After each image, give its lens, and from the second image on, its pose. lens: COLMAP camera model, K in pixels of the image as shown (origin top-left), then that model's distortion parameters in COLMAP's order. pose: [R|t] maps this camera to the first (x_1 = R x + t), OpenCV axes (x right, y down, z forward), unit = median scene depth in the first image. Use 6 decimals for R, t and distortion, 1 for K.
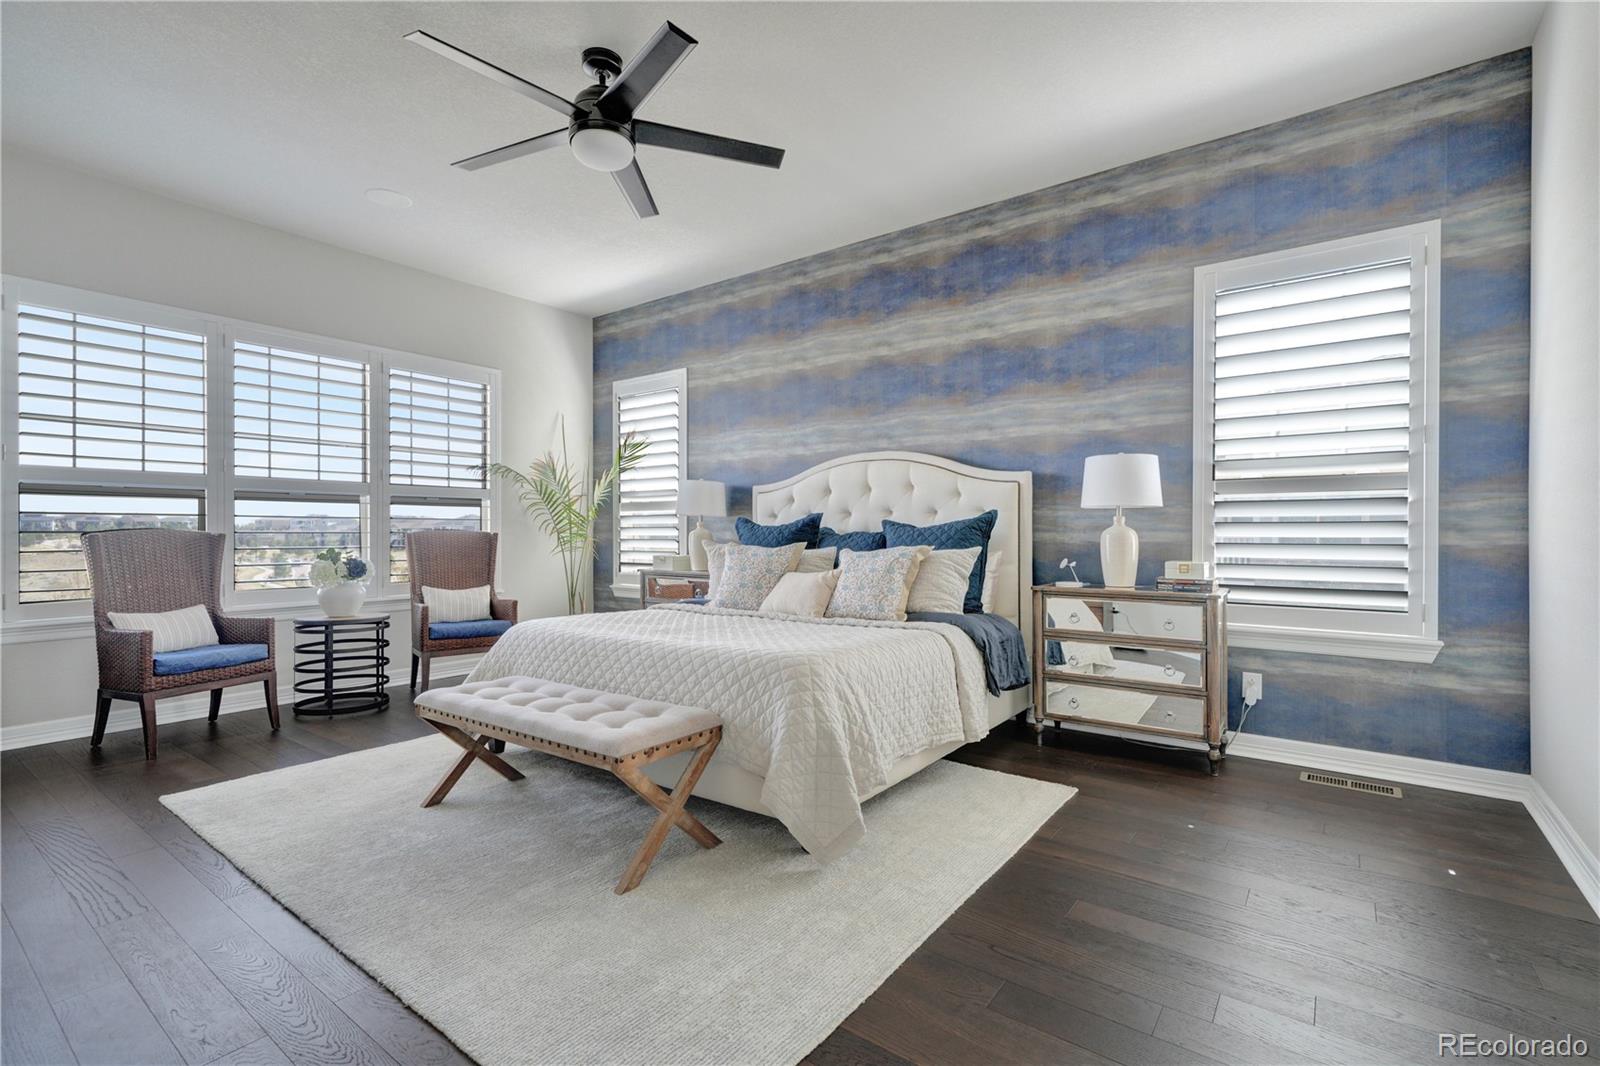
lens RADIAL K [[717.2, 0, 804.4], [0, 717.2, 525.2], [0, 0, 1]] dist [0.009466, 0.000608]
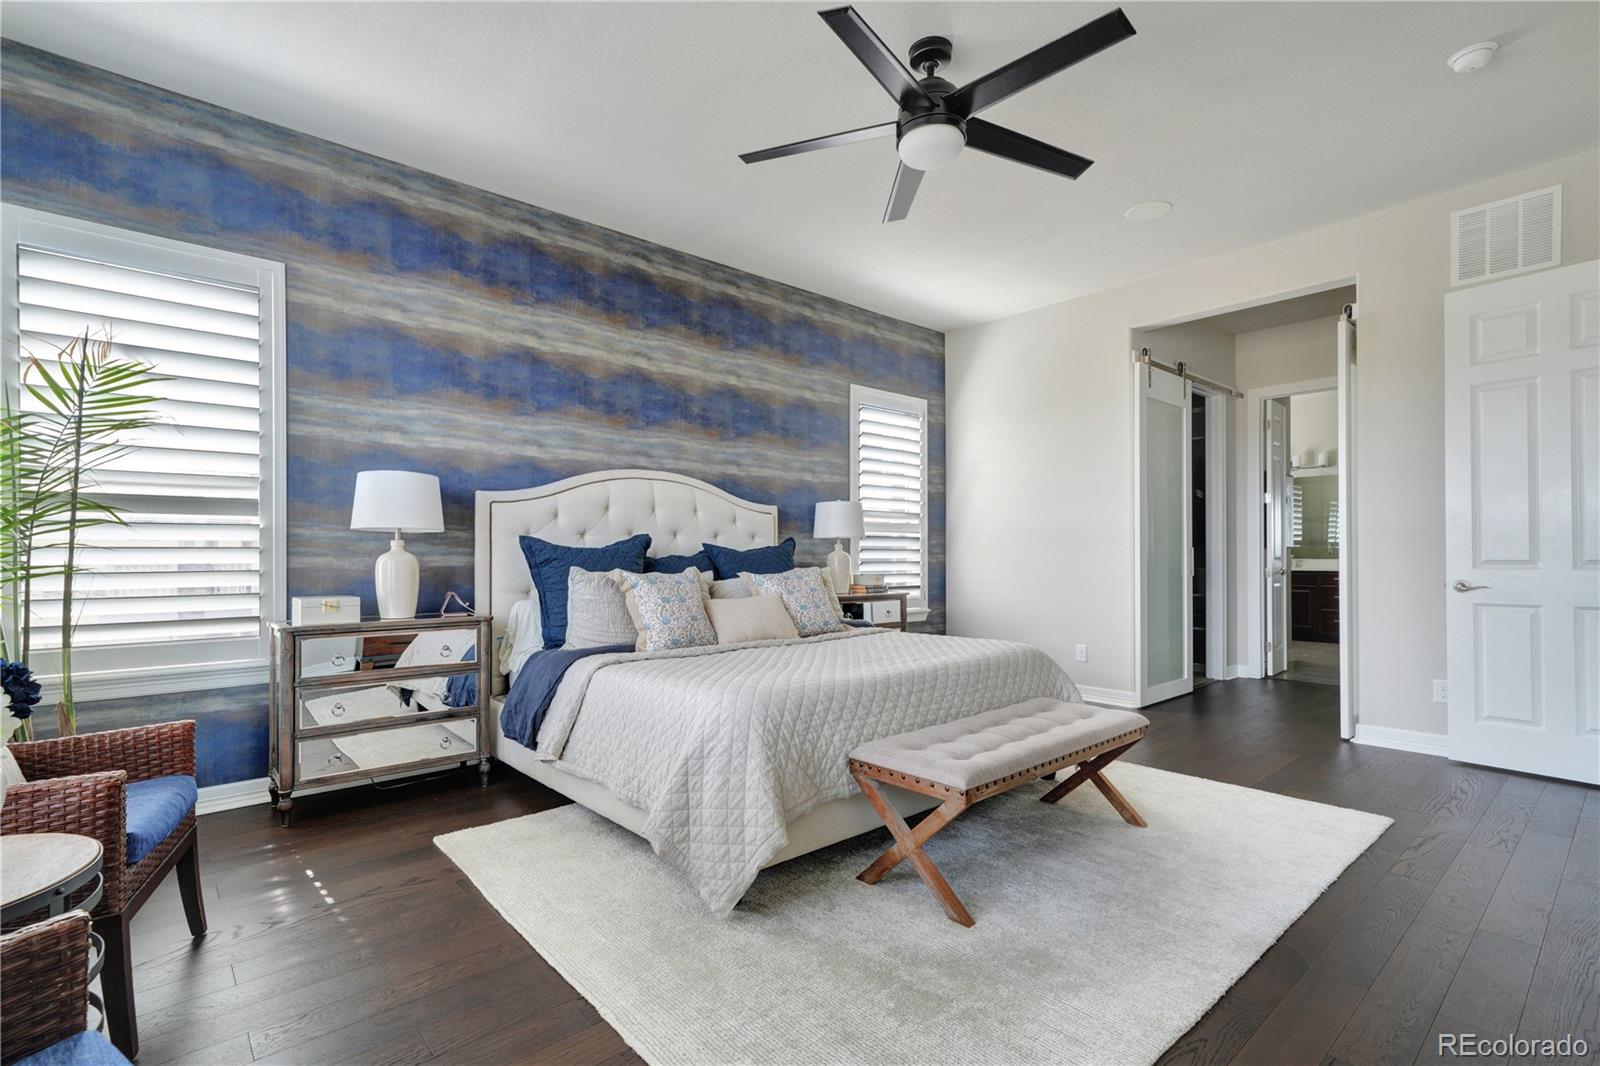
lens RADIAL K [[766.5, 0, 786.2], [0, 766.5, 527.2], [0, 0, 1]] dist [0.011575, 0.000214]
pose [[0.199790, 0.034374, 0.979236, -0.856701], [-0.005440, 0.999408, -0.033972, 0.004521], [-0.979824, 0.001460, 0.199859, 0.641463]]
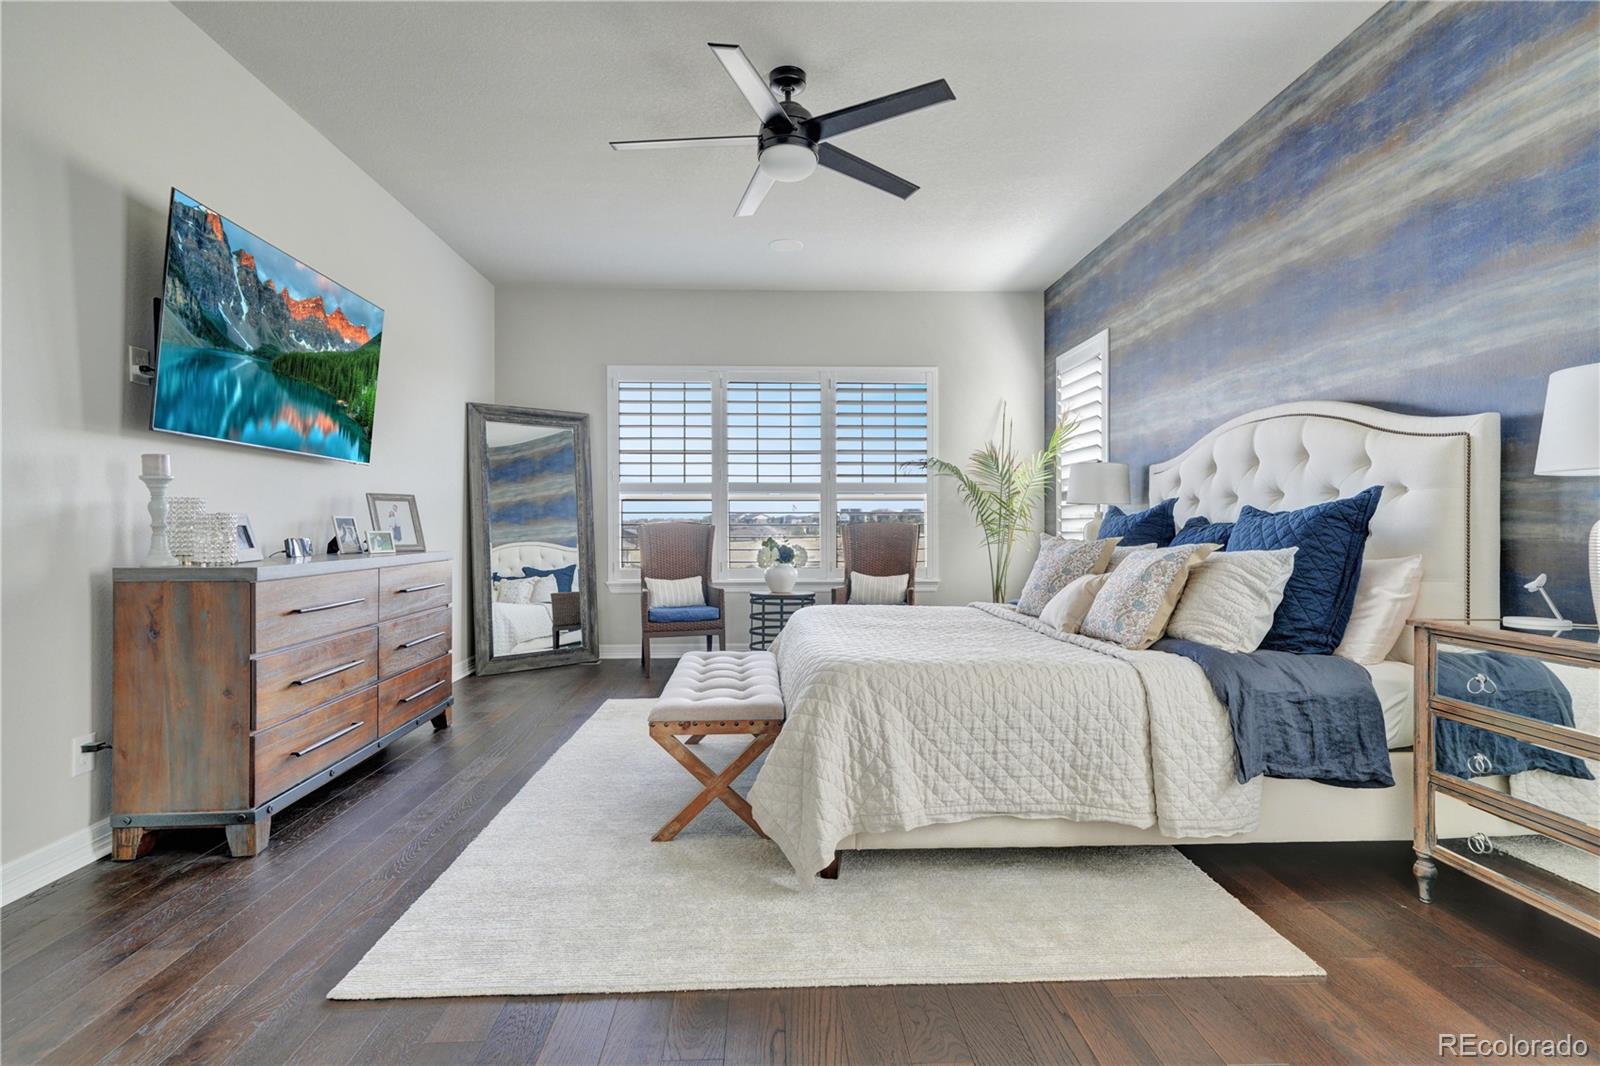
lens RADIAL K [[761.2, 0, 801.7], [0, 761.2, 526.8], [0, 0, 1]] dist [0.013940, 0.000000]
pose [[0.636327, 0.000670, -0.771419, 0.384527], [0.010258, 0.999904, 0.009330, 0.001363], [0.771351, -0.013850, 0.636259, 0.191307]]
